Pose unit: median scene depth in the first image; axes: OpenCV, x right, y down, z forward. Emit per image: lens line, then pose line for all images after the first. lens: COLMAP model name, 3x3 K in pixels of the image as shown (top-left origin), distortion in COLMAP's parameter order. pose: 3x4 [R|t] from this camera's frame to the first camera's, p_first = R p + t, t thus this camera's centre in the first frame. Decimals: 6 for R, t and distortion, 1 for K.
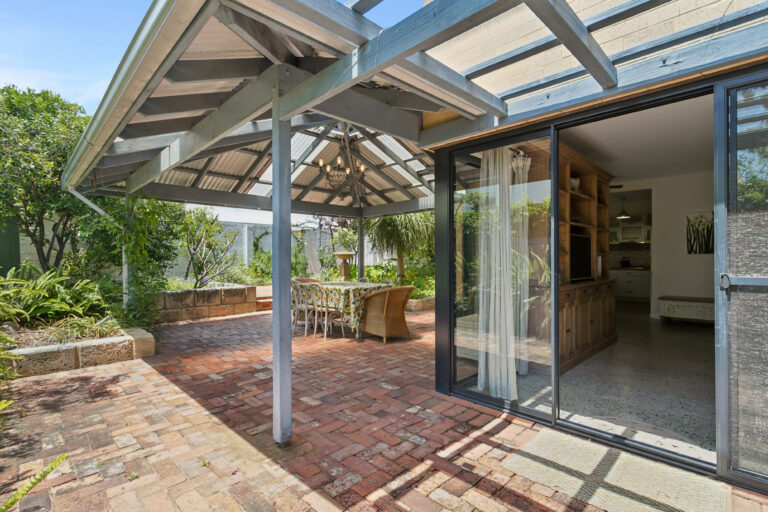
lens RADIAL K [[369.0, 0, 384.0], [0, 369.0, 256.0], [0, 0, 1]] dist [0.001473, 0.000135]
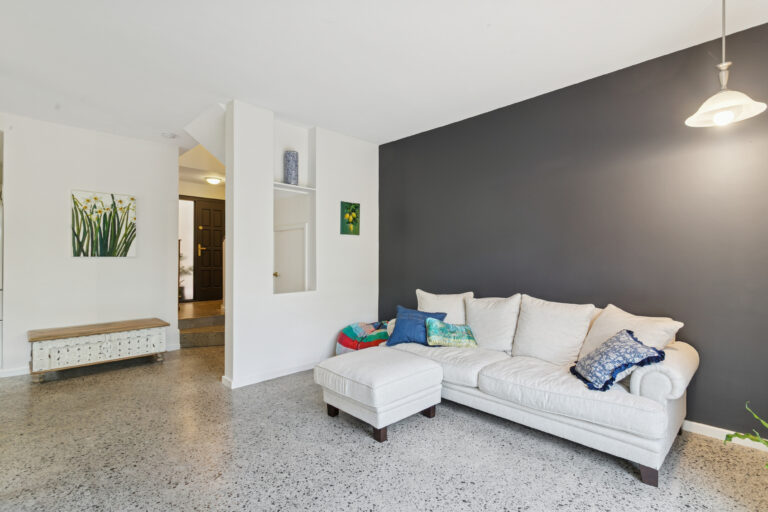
lens RADIAL K [[369.0, 0, 384.0], [0, 369.0, 256.0], [0, 0, 1]] dist [0.001473, 0.000135]
pose [[-0.002926, 0.015301, 0.999879, 0.207717], [-0.004217, 0.999874, -0.015314, 0.000846], [-0.999987, -0.004261, -0.002861, 0.490195]]
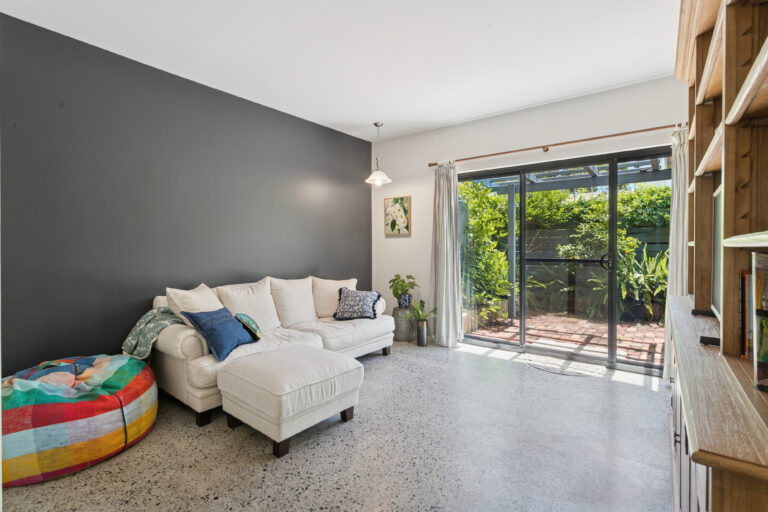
lens RADIAL K [[358.1, 0, 384.0], [0, 358.1, 256.0], [0, 0, 1]] dist [-0.000738, -0.000042]
pose [[-0.990456, 0.006205, -0.137686, 0.588770], [0.003263, 0.999762, 0.021584, -0.002610], [0.137787, 0.020929, -0.990241, 0.867961]]
